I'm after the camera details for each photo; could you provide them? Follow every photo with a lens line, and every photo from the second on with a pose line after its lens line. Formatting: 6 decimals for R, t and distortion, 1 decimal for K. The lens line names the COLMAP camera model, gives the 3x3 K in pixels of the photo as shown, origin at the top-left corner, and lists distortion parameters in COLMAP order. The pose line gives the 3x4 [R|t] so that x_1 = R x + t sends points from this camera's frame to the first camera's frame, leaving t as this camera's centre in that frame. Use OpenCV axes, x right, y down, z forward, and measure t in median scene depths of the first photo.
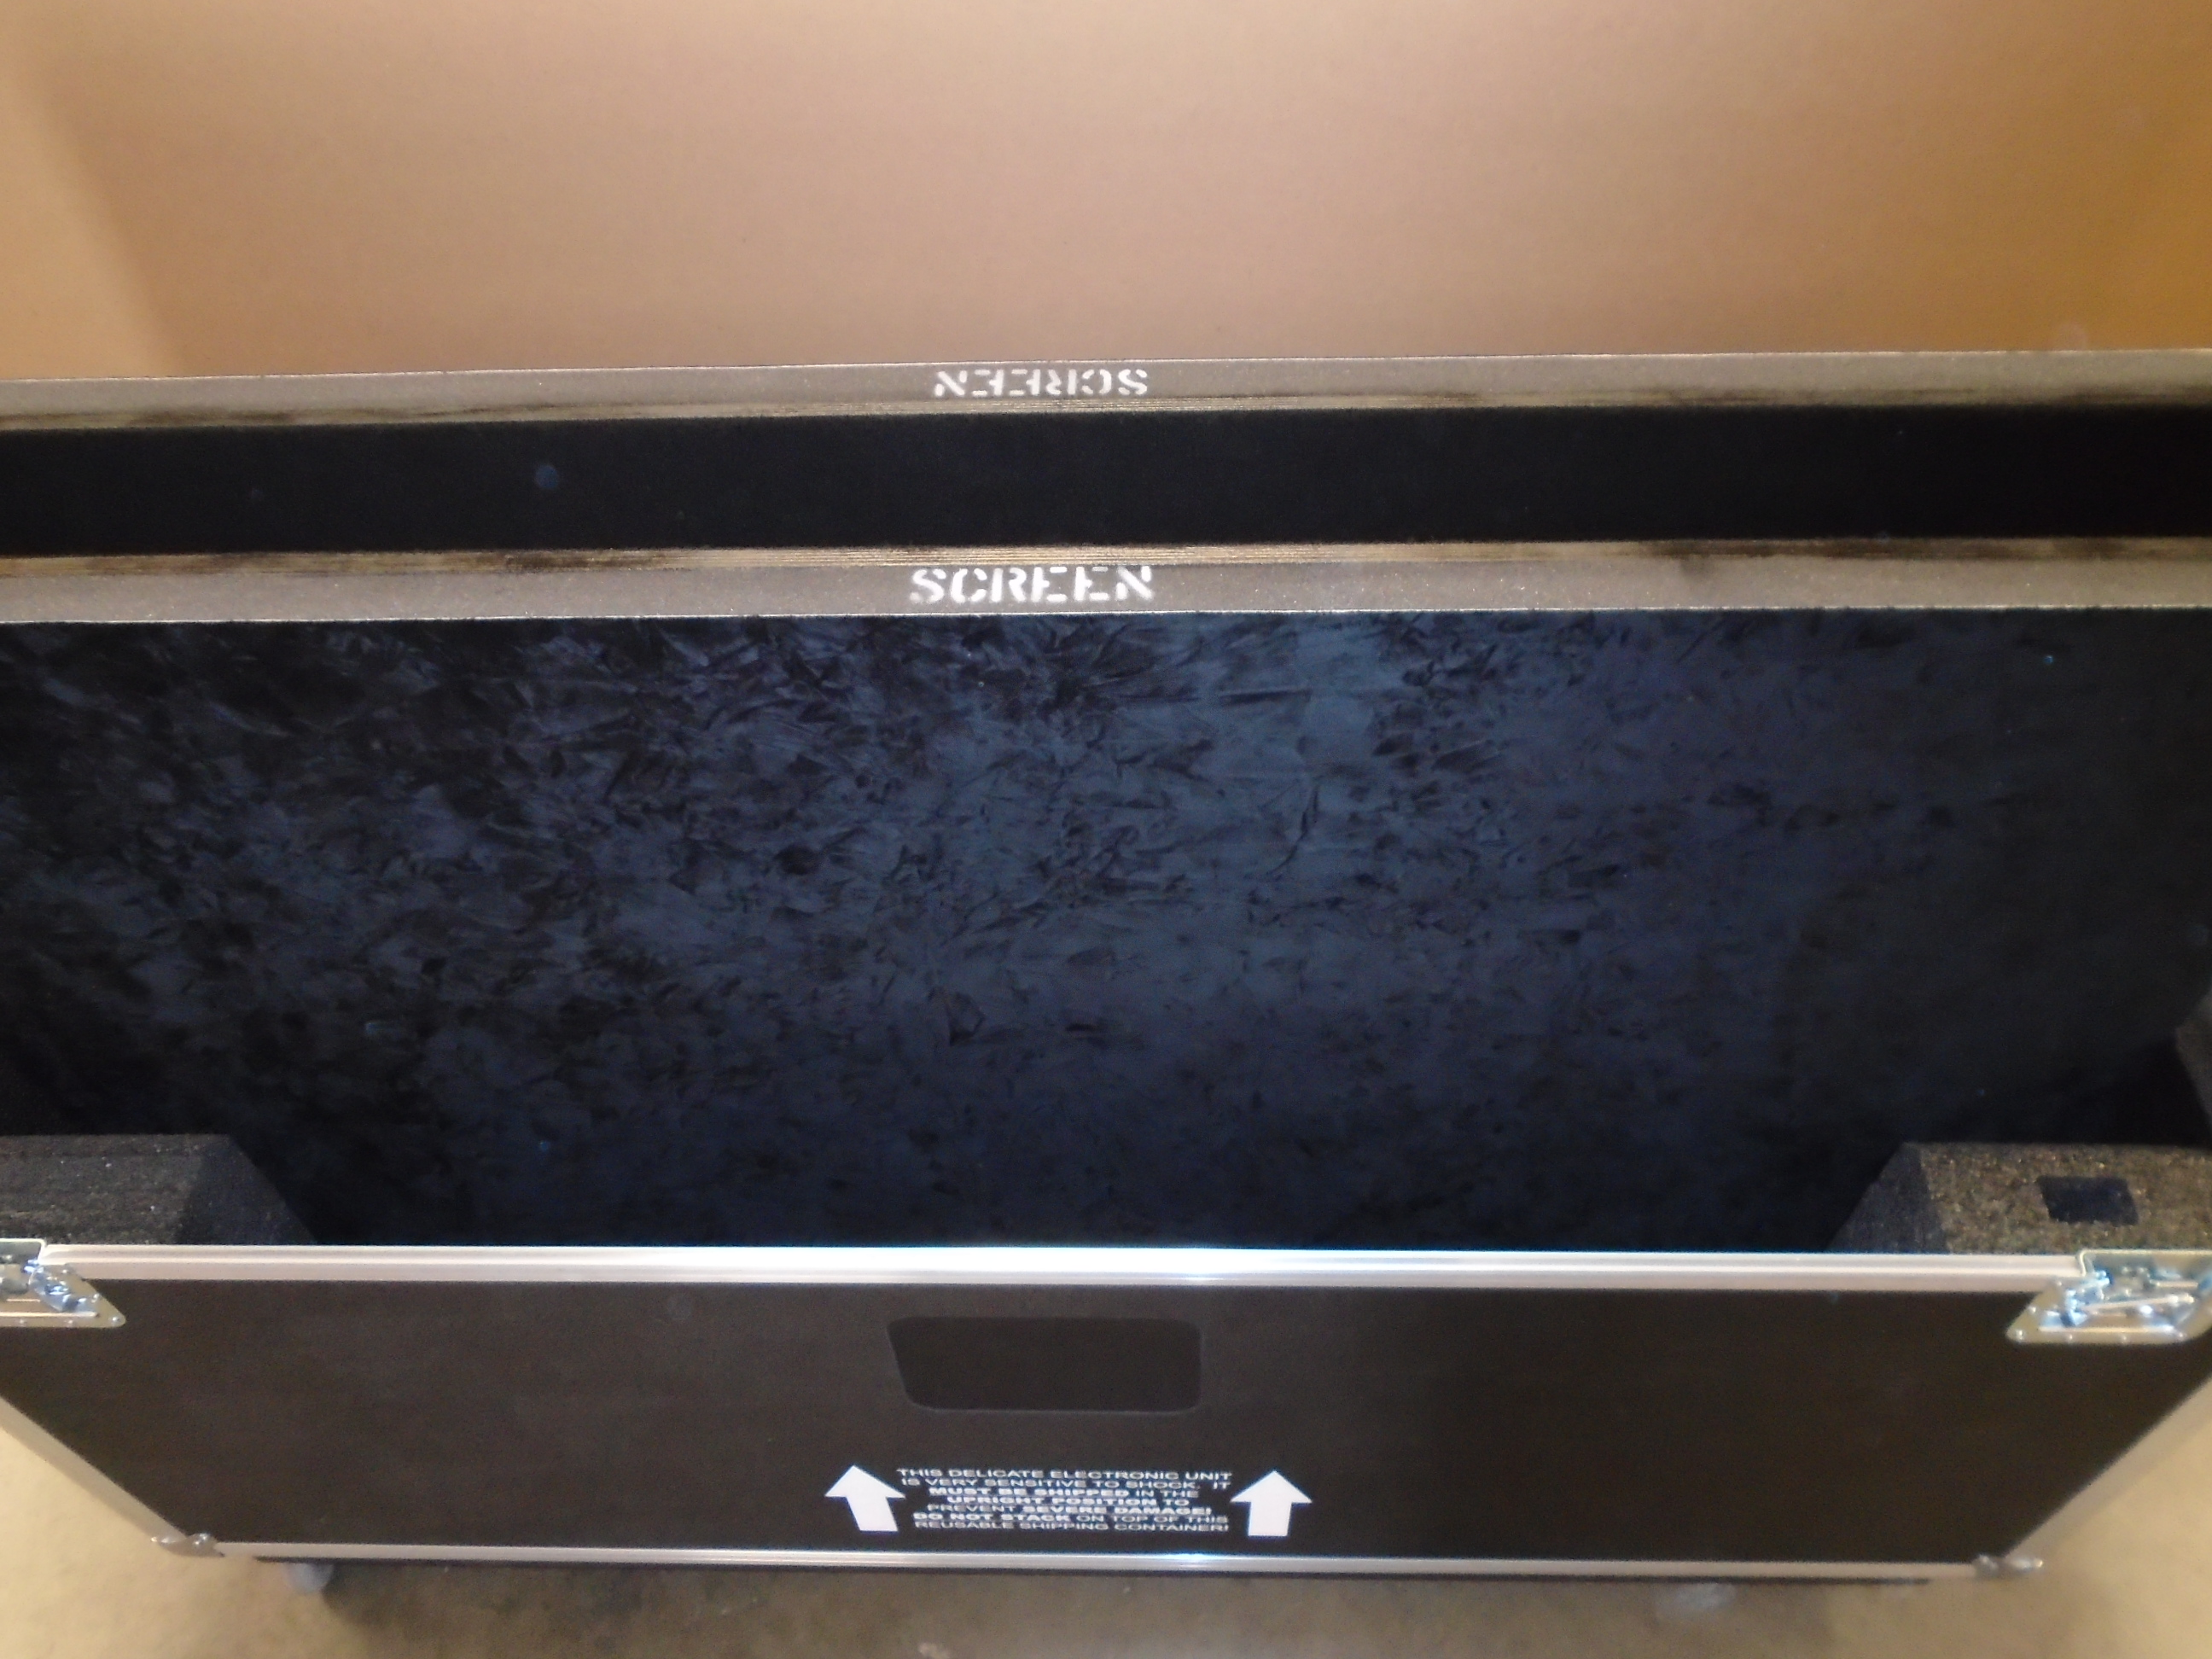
lens RADIAL K [[1709.4, 0, 1110.0], [0, 1709.4, 828.8], [0, 0, 1]] dist [-0.008189, 0.003661]
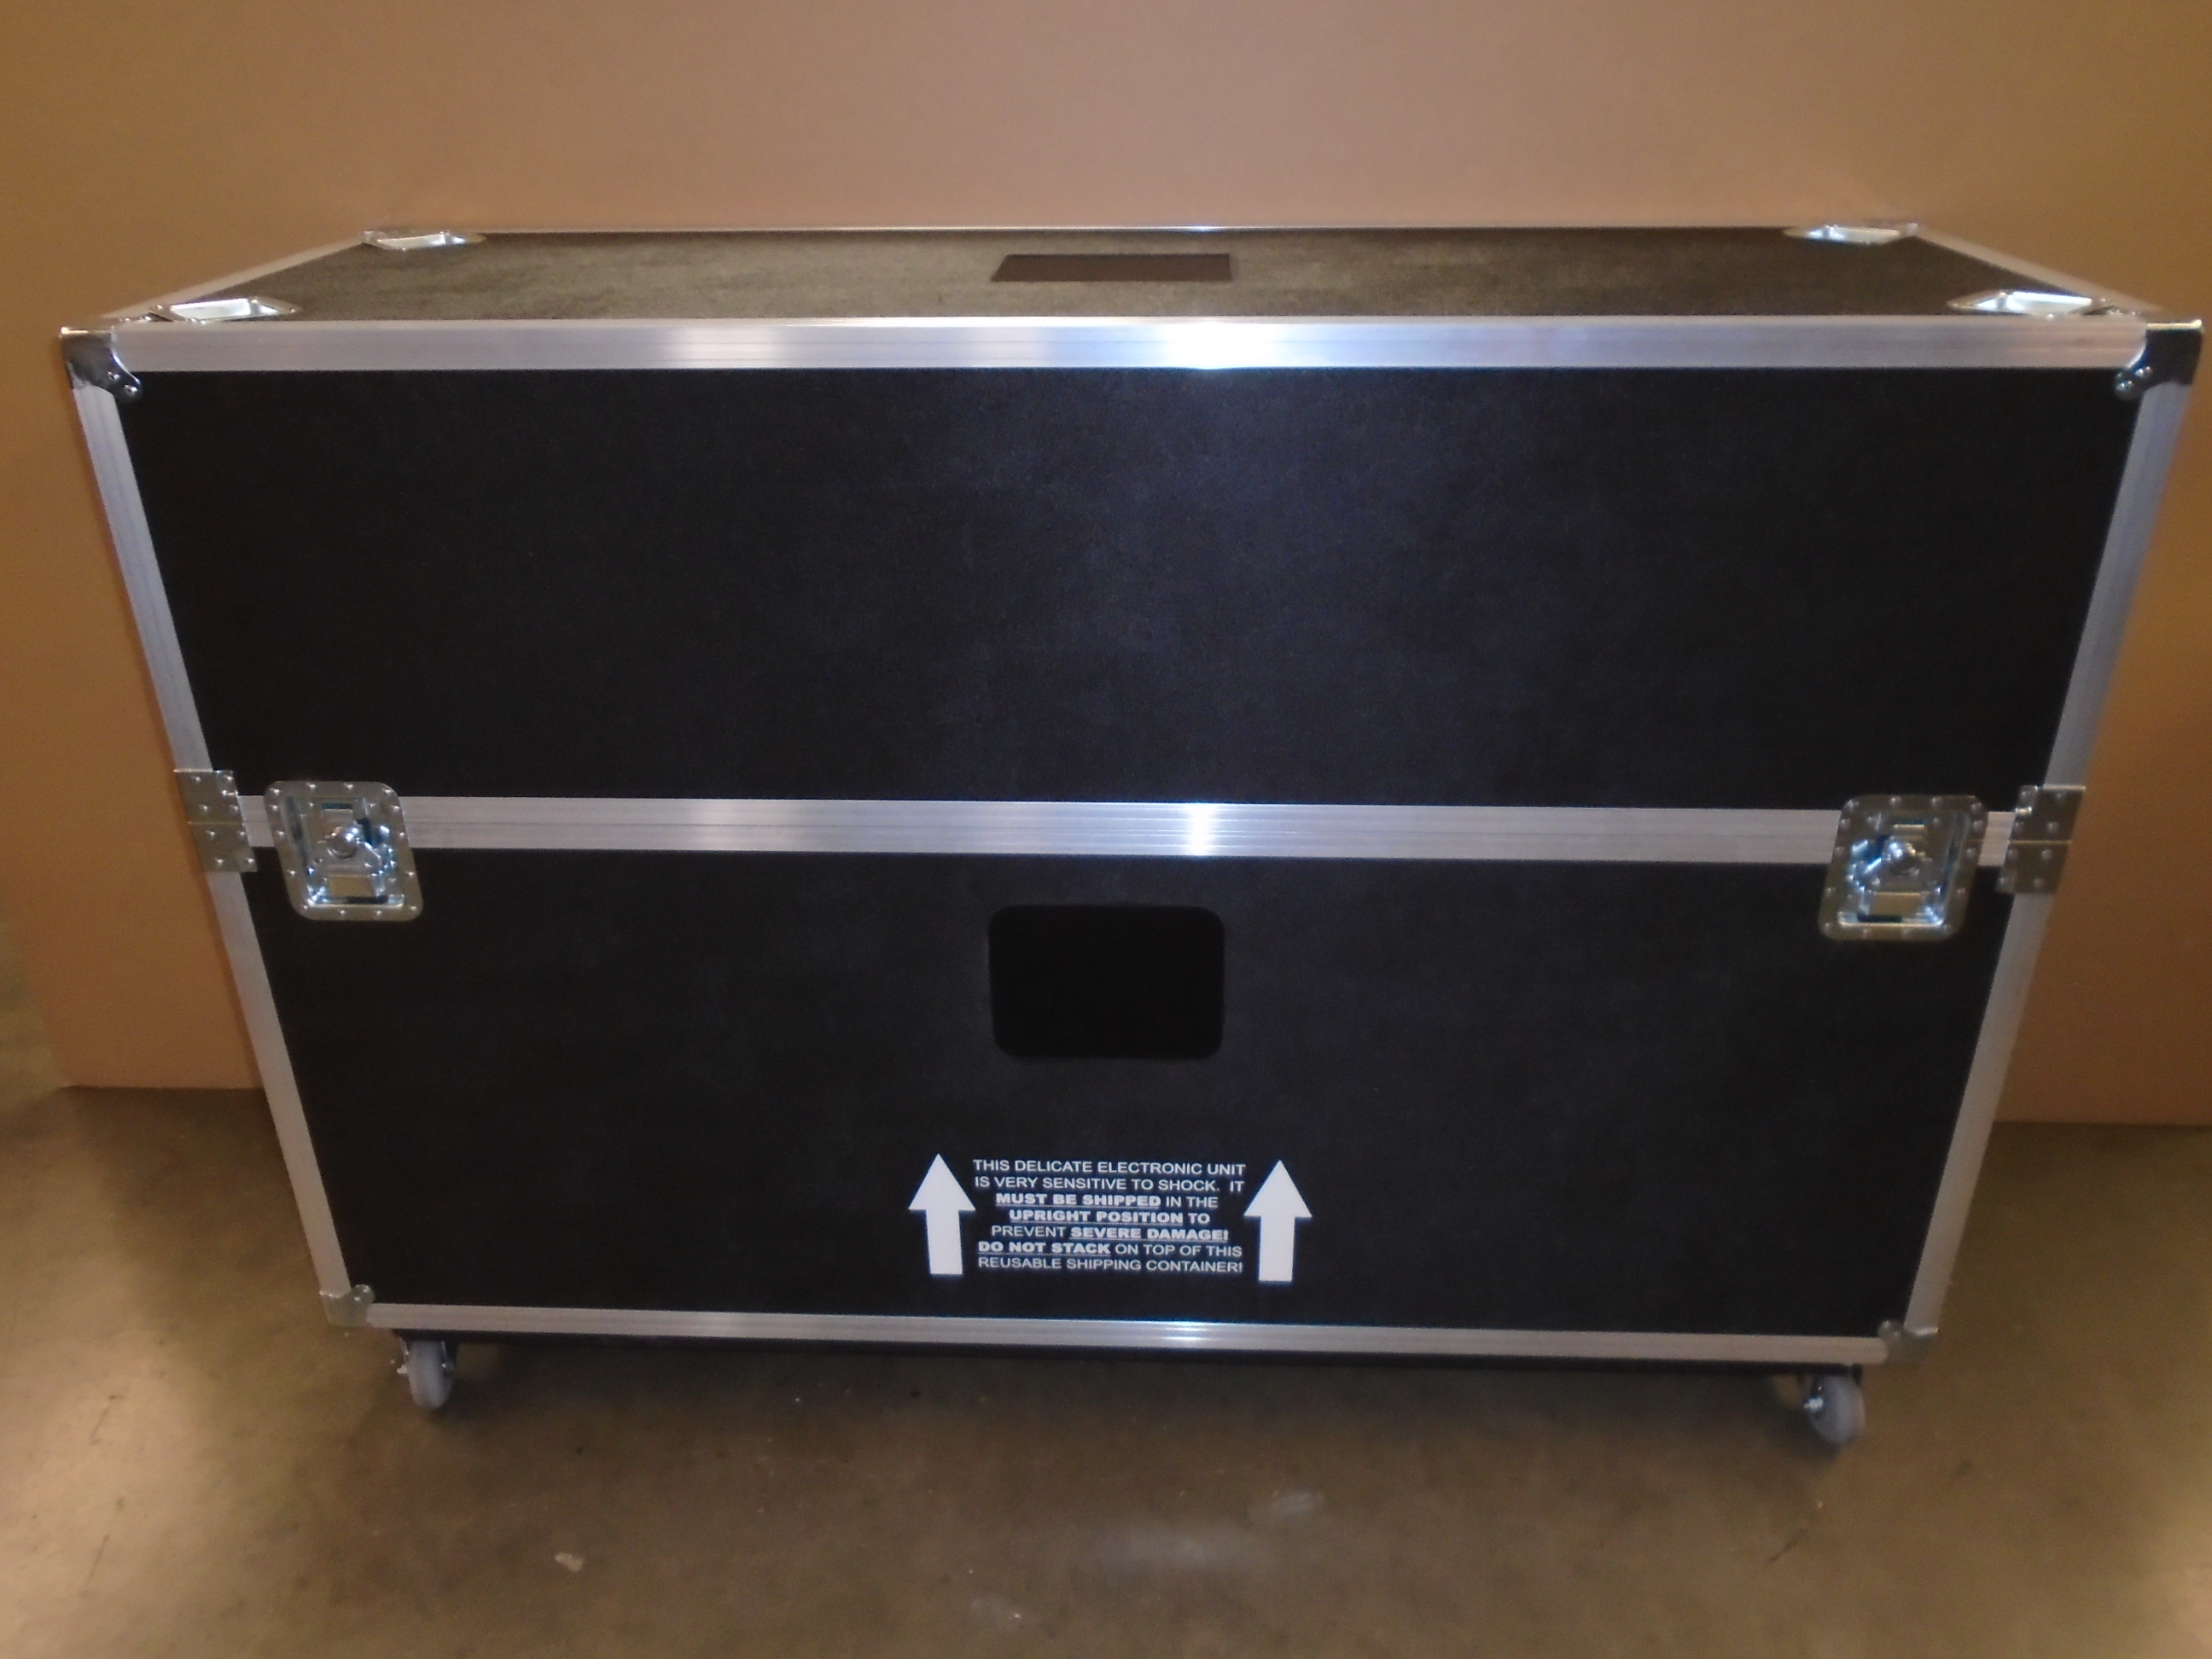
lens RADIAL K [[1709.4, 0, 1108.2], [0, 1709.4, 833.9], [0, 0, 1]] dist [-0.008189, 0.003661]
pose [[0.999639, 0.026450, -0.004626, -0.036865], [-0.026164, 0.920733, -0.389316, 0.834453], [-0.006038, 0.389296, 0.921093, -0.298372]]
